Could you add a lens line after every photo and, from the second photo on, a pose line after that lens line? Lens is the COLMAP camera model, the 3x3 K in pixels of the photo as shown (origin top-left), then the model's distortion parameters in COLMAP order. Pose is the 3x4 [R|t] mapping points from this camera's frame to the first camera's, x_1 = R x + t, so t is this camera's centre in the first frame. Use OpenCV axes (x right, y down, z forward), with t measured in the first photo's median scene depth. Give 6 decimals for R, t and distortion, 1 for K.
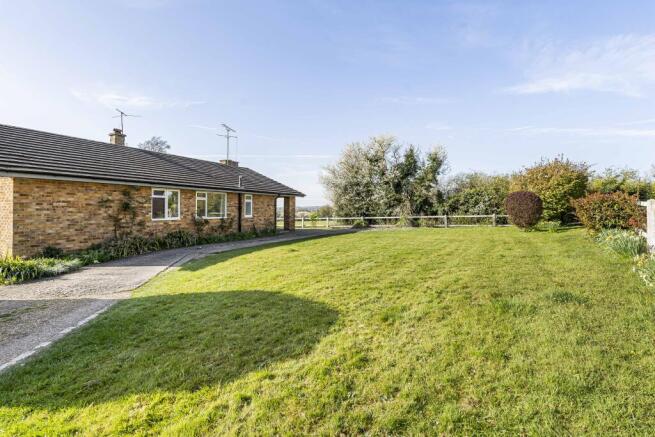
lens RADIAL K [[298.4, 0, 326.1], [0, 298.4, 211.6], [0, 0, 1]] dist [-0.002920, -0.000460]
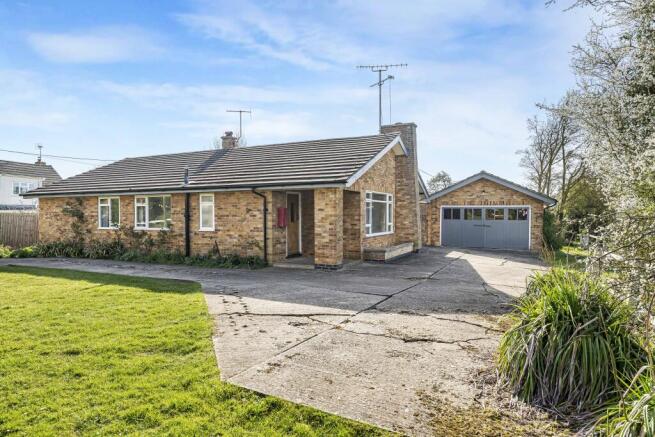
lens RADIAL K [[442.3, 0, 327.2], [0, 442.3, 220.5], [0, 0, 1]] dist [0.004496, 0.000567]
pose [[-0.028291, -0.002755, -0.999596, 0.421736], [-0.010395, 0.999943, -0.002462, -0.001281], [0.999546, 0.010321, -0.028318, 0.842307]]
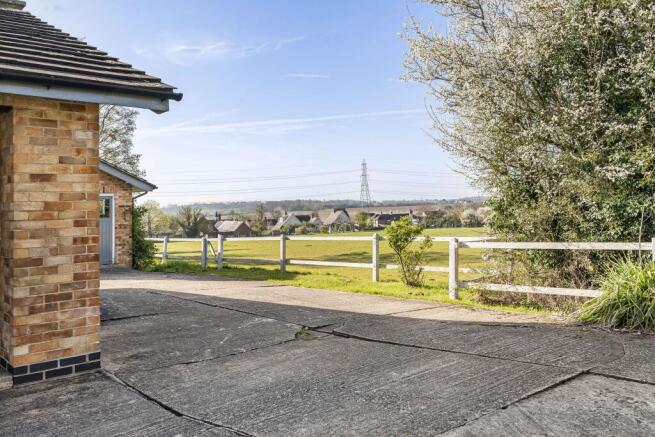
lens RADIAL K [[550.1, 0, 316.0], [0, 550.1, 194.2], [0, 0, 1]] dist [0.000494, 0.000819]
pose [[0.929230, -0.046353, -0.366583, 0.060448], [0.031722, 0.998445, -0.045839, 0.002515], [0.368138, 0.030966, 0.929255, 0.677135]]
